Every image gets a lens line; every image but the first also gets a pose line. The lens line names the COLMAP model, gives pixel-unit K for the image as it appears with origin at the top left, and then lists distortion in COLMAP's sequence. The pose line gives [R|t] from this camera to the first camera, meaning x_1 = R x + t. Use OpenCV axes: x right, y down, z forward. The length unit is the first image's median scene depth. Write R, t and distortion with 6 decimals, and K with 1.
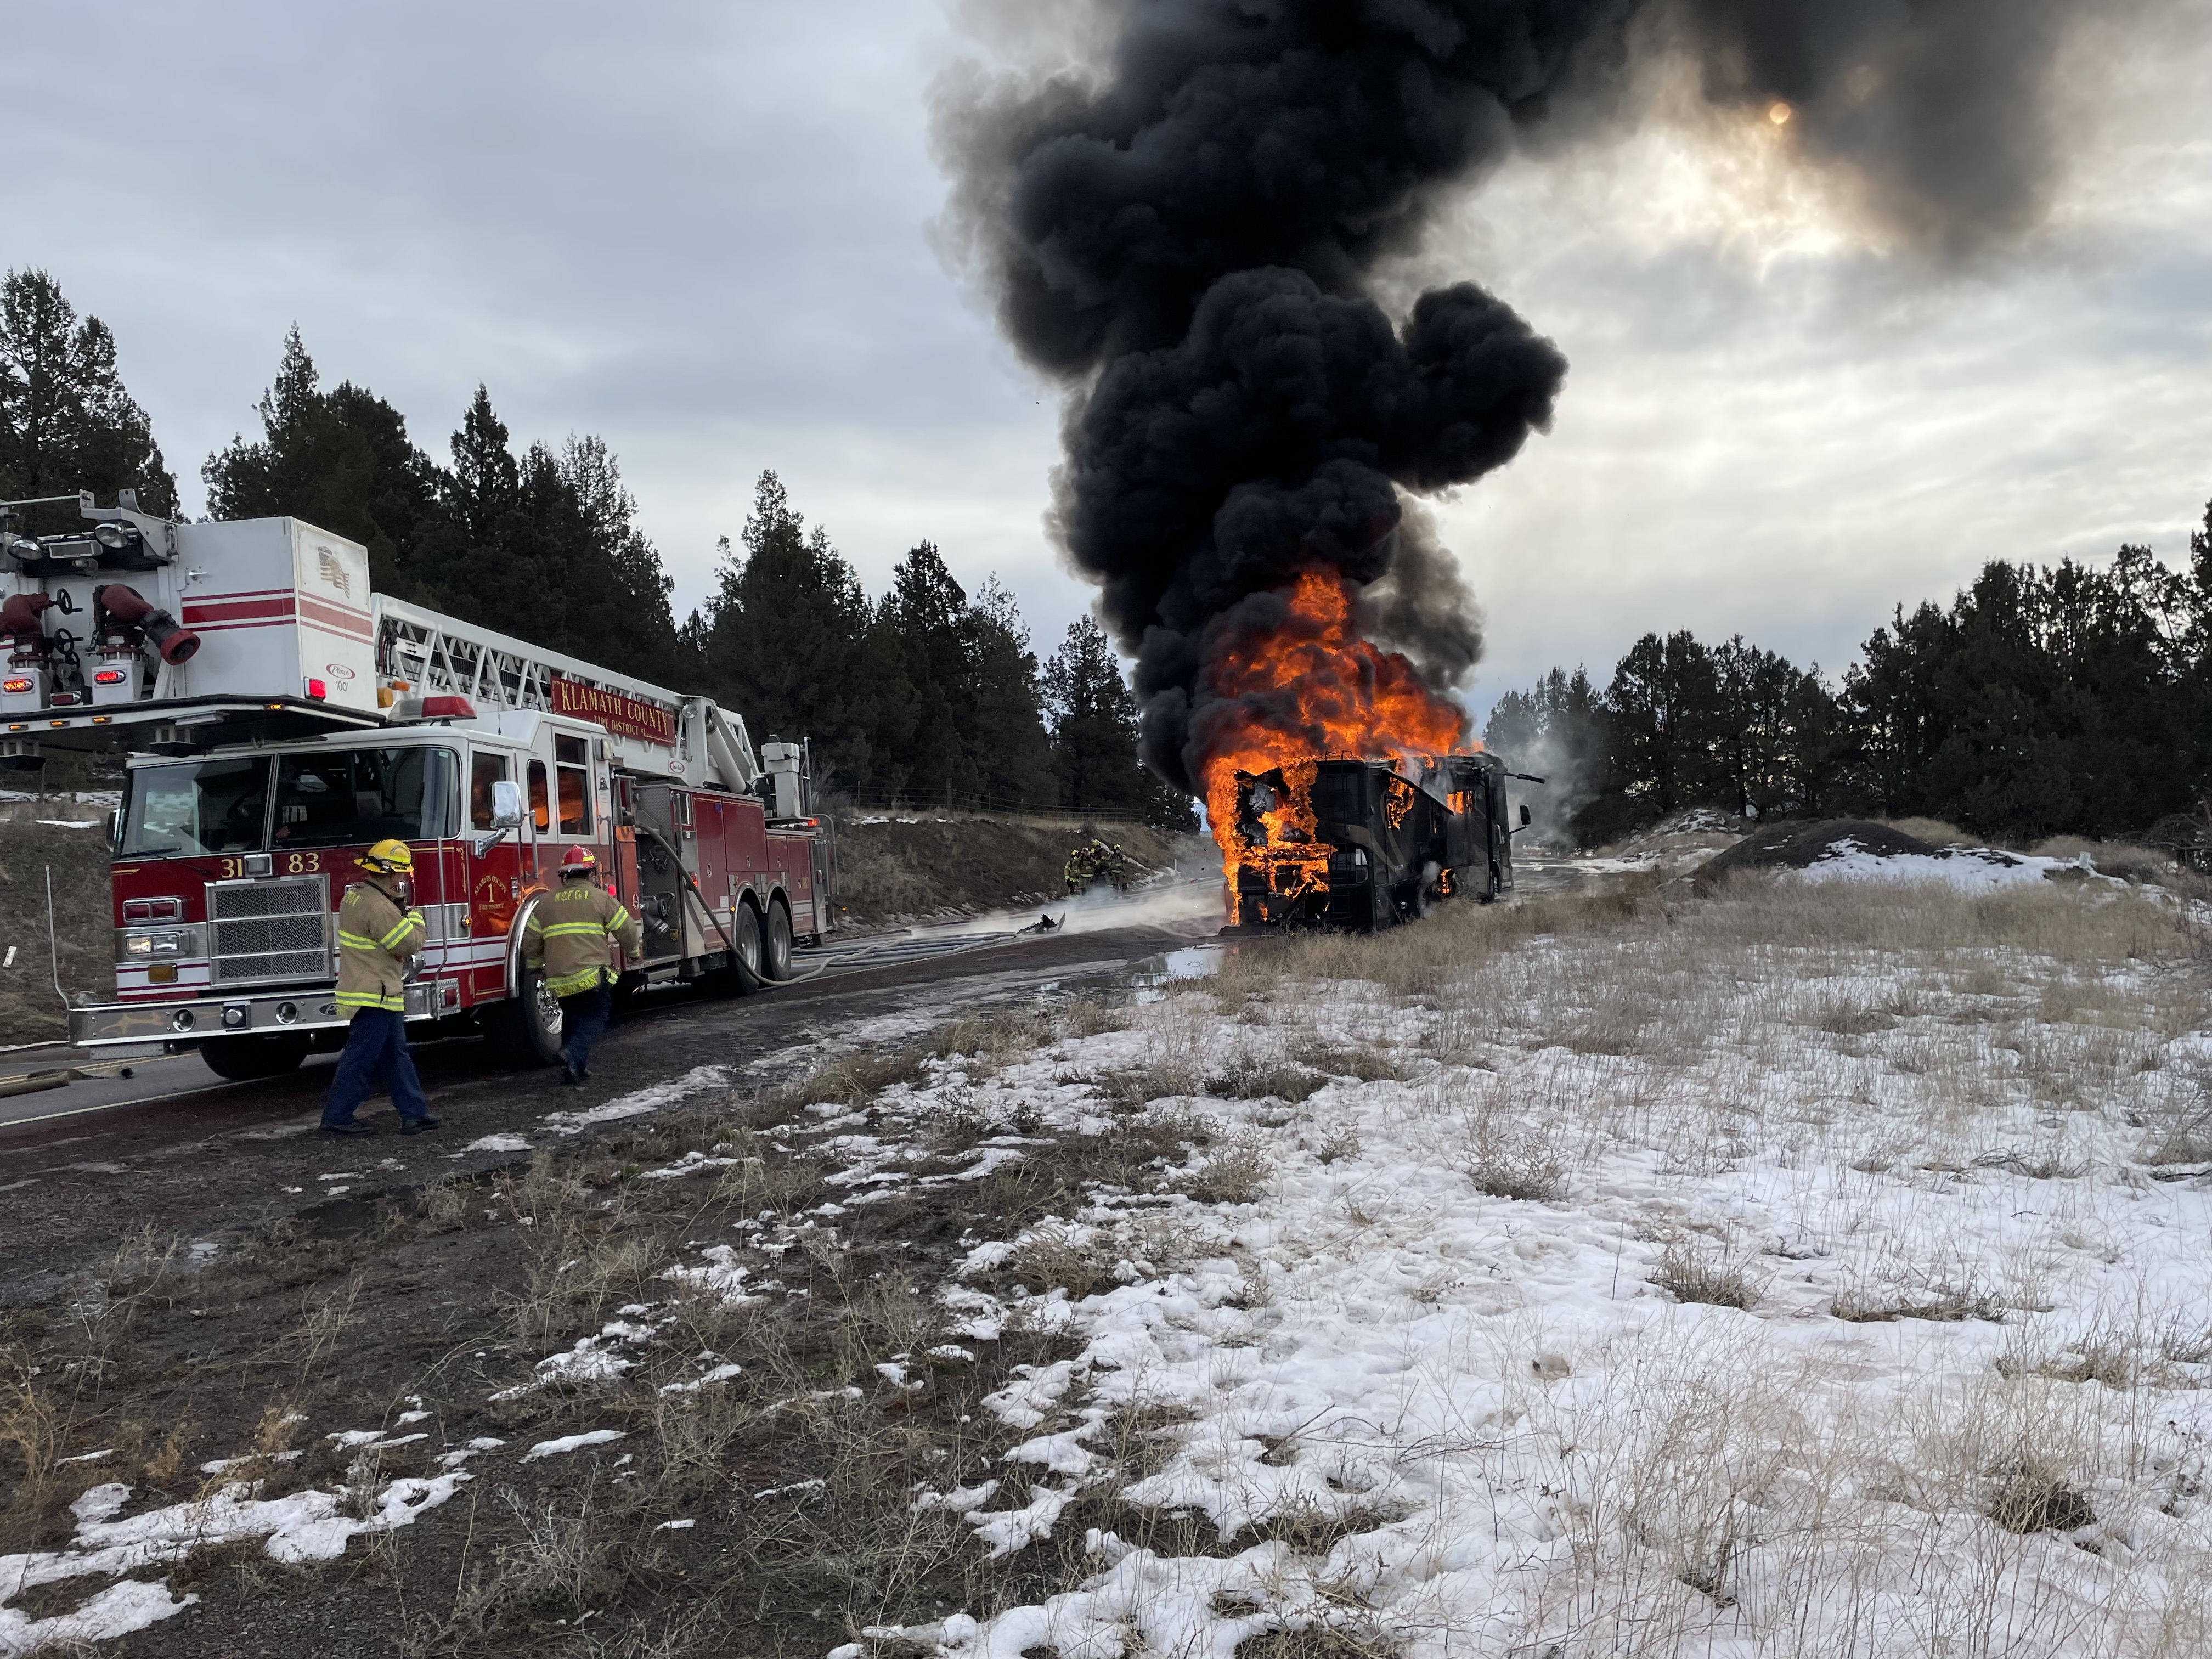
lens RADIAL K [[1677.4, 0, 1106.0], [0, 1677.4, 829.5], [0, 0, 1]] dist [-0.001332, -0.000634]
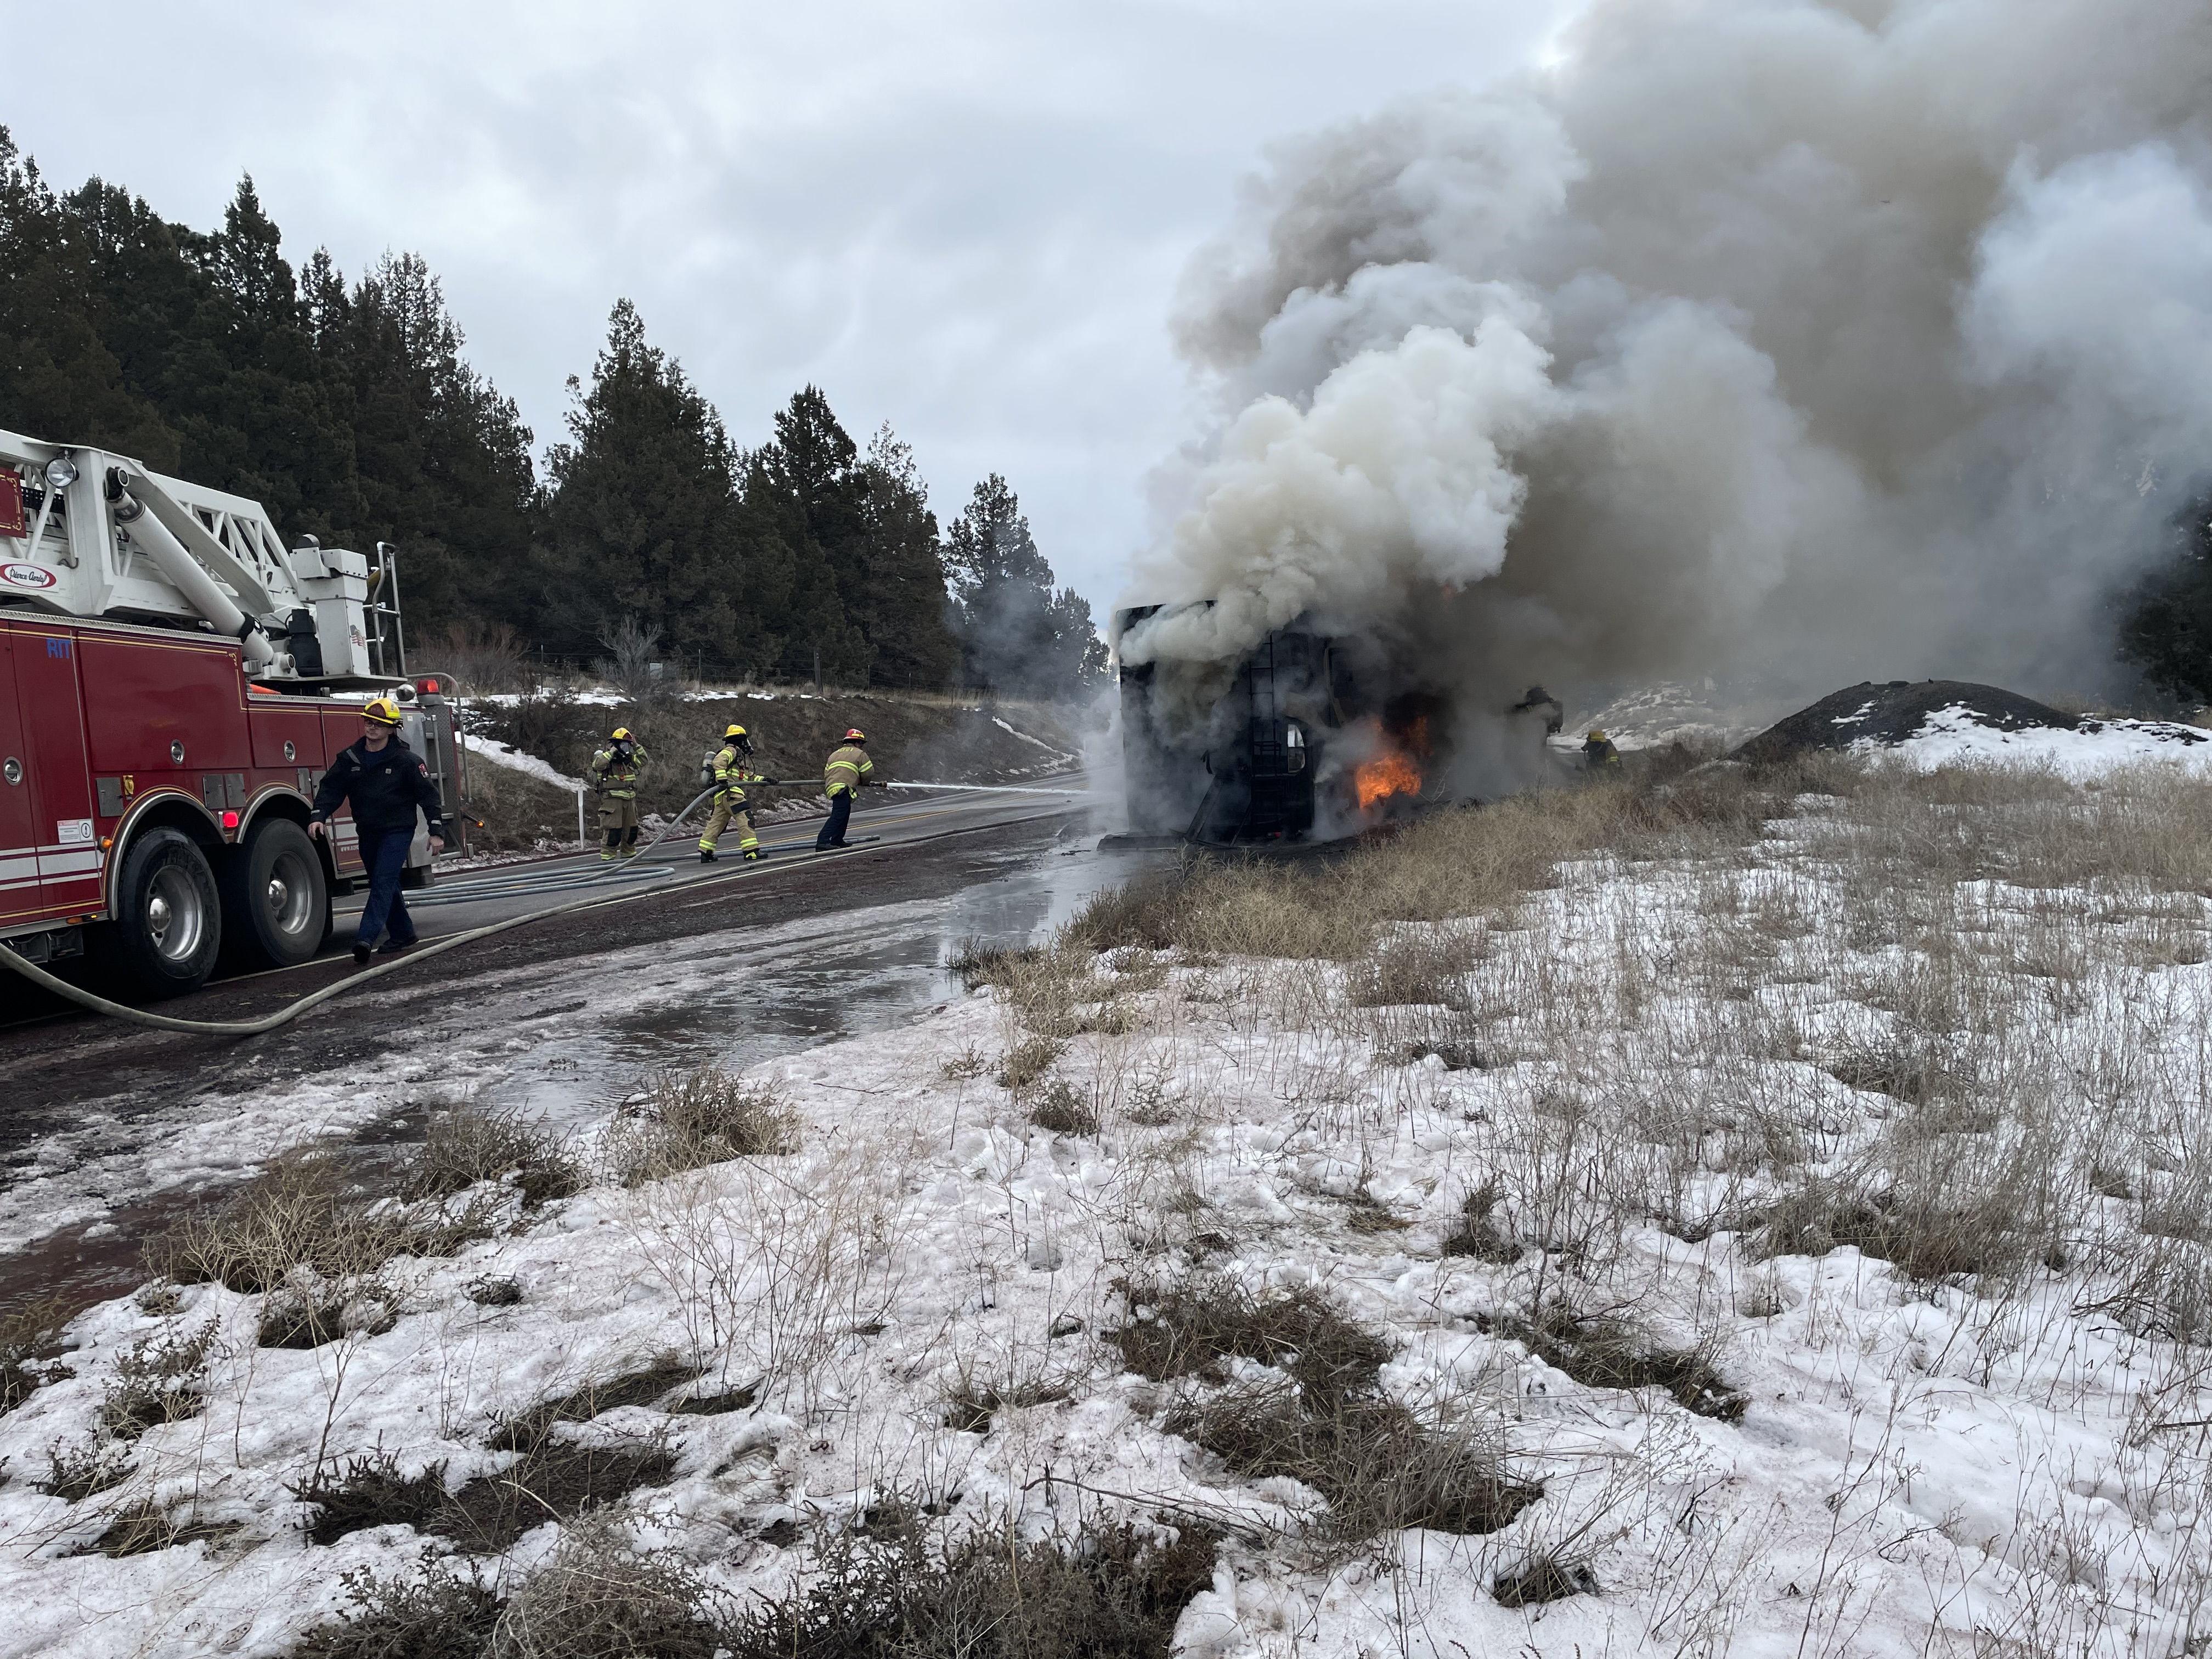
lens RADIAL K [[1668.1, 0, 1106.0], [0, 1668.1, 829.5], [0, 0, 1]] dist [0.050200, -0.056457]
pose [[0.999129, -0.008571, 0.040834, 0.014309], [0.005627, 0.997413, 0.071659, 0.001437], [-0.041343, -0.071367, 0.996593, 0.100287]]
